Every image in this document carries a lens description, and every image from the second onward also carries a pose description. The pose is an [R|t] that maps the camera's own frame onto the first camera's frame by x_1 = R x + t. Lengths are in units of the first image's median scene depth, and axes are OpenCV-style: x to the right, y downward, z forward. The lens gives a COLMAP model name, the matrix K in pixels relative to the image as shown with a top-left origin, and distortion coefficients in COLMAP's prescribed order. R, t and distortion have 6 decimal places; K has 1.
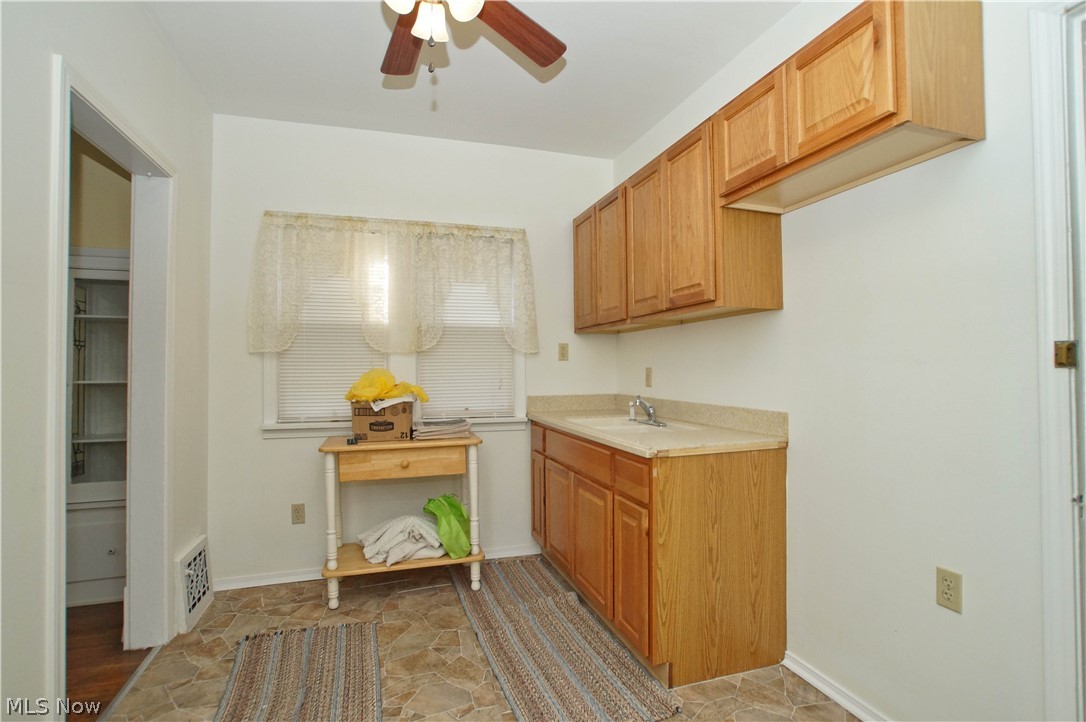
lens RADIAL K [[515.0, 0, 545.6], [0, 515.0, 370.5], [0, 0, 1]] dist [-0.022394, 0.000232]
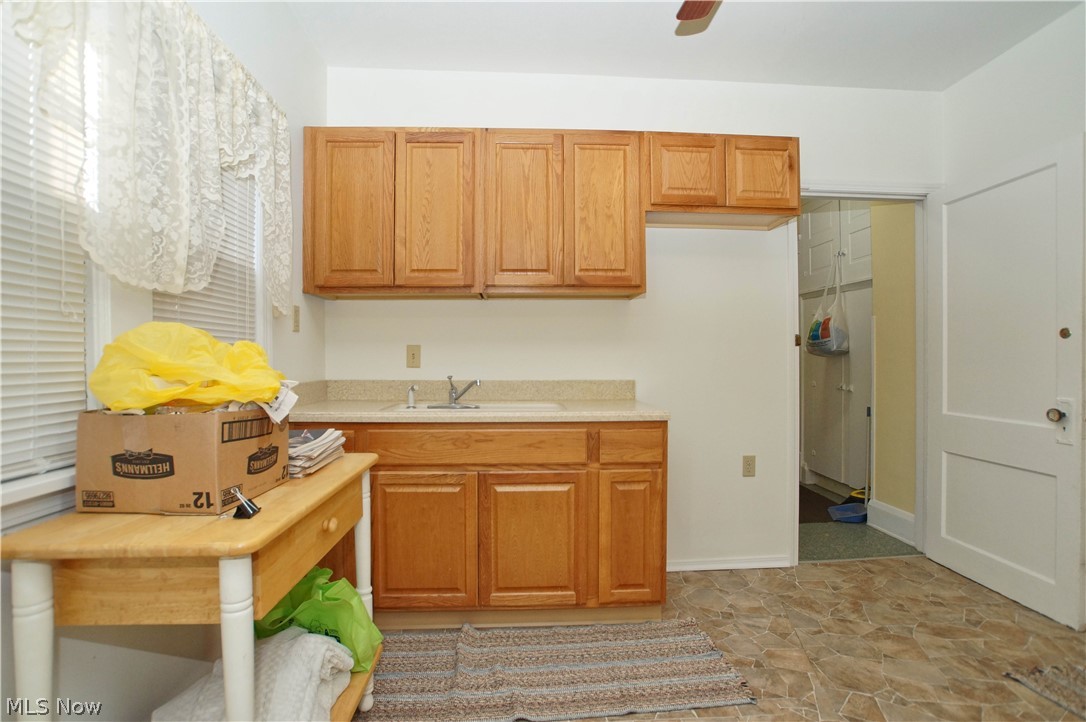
lens RADIAL K [[515.0, 0, 545.6], [0, 515.0, 370.5], [0, 0, 1]] dist [-0.022394, 0.000232]
pose [[0.261065, -0.002042, 0.965319, -0.873277], [0.003455, 0.999993, 0.001181, 0.055940], [-0.965315, 0.003027, 0.261071, 0.883093]]
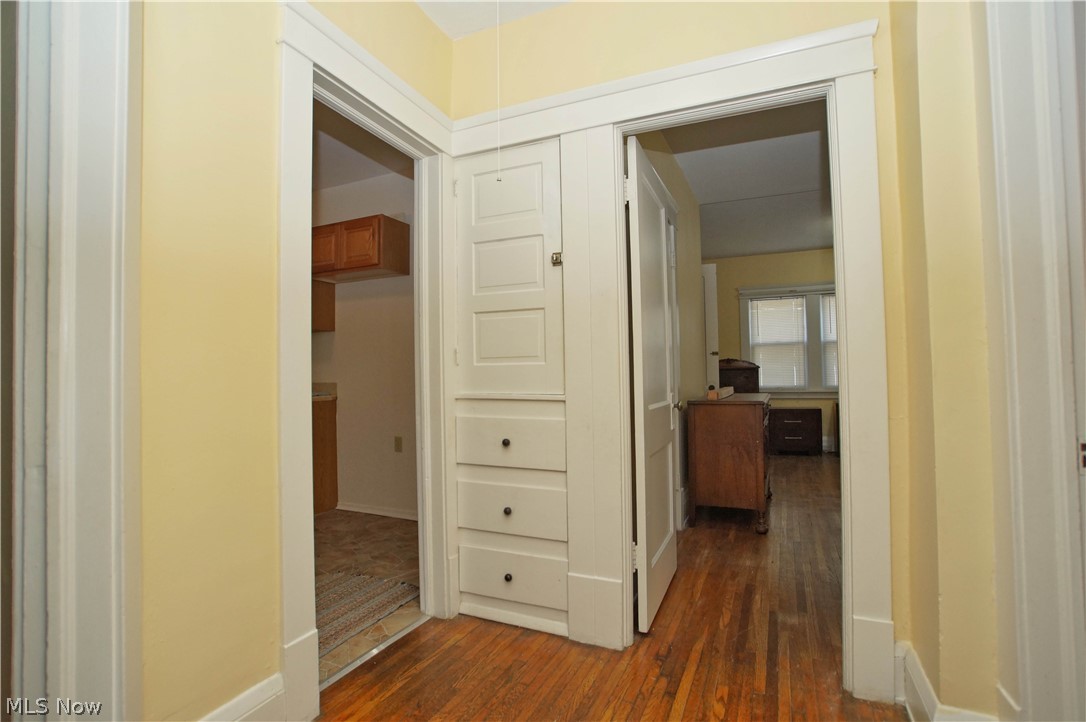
lens RADIAL K [[515.0, 0, 545.6], [0, 515.0, 370.5], [0, 0, 1]] dist [-0.022394, 0.000232]
pose [[0.678223, 0.030044, 0.734242, -0.456593], [-0.002259, 0.999244, -0.038800, 0.110237], [-0.734853, 0.024656, 0.677778, -0.976460]]
